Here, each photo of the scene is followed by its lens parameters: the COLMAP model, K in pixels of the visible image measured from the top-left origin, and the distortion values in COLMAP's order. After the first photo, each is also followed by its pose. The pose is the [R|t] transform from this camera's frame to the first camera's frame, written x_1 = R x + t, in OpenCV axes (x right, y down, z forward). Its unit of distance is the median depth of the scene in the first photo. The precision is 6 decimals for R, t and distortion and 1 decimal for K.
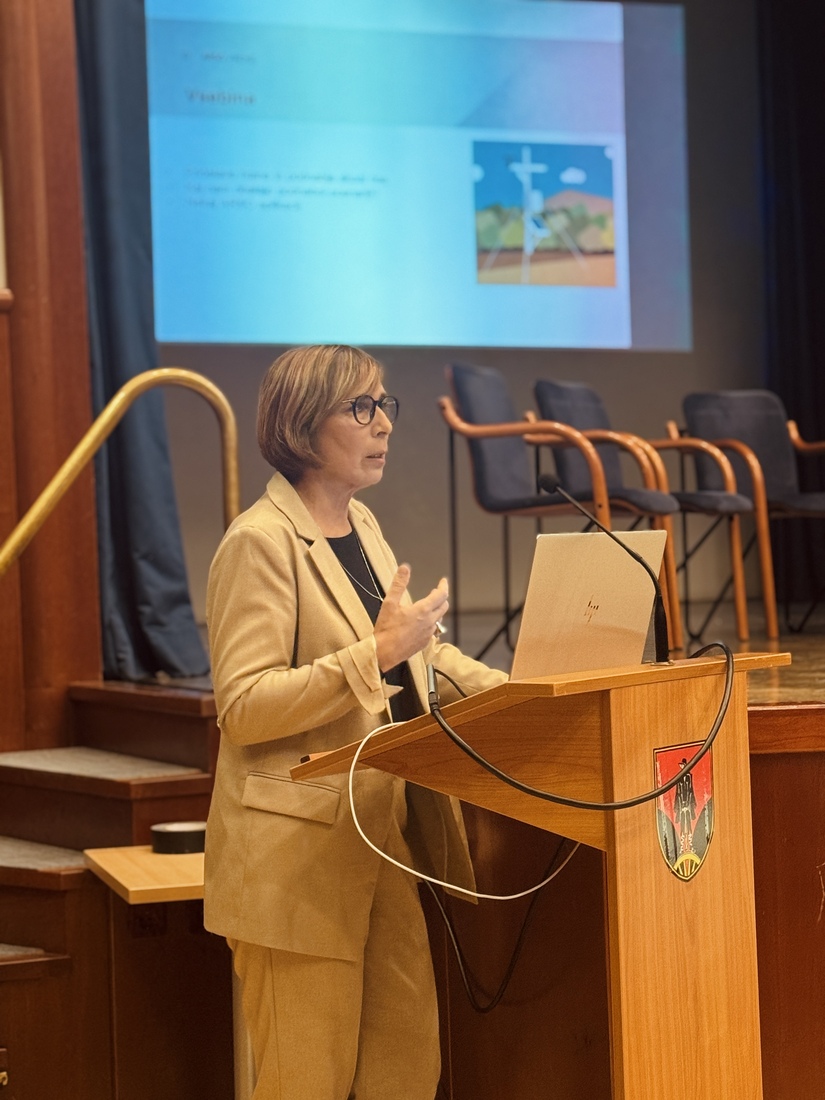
lens RADIAL K [[2151.1, 0, 395.5], [0, 2151.1, 553.2], [0, 0, 1]] dist [0.140198, -0.125898]
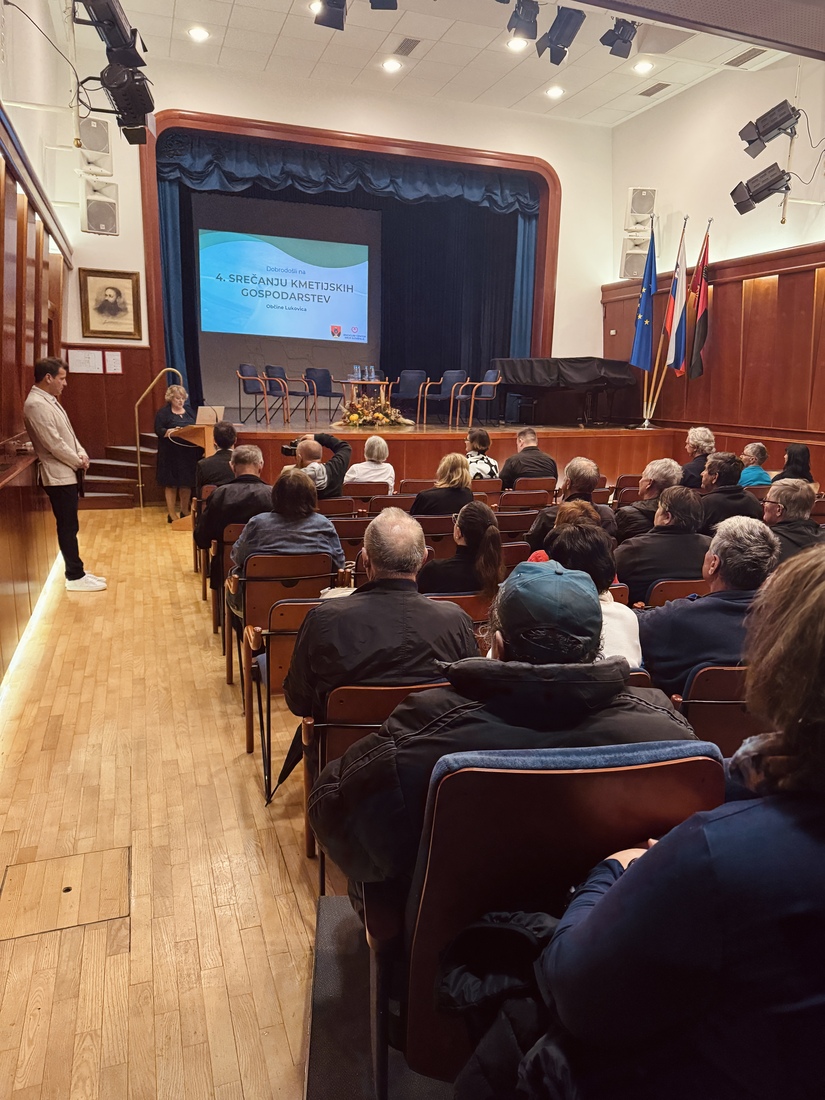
lens RADIAL K [[824.0, 0, 412.5], [0, 824.0, 550.0], [0, 0, 1]] dist [0.077137, -0.101853]
pose [[0.997877, 0.053808, 0.036680, 0.496622], [-0.060147, 0.977448, 0.202429, -0.100587], [-0.024960, -0.204206, 0.978610, -1.324004]]
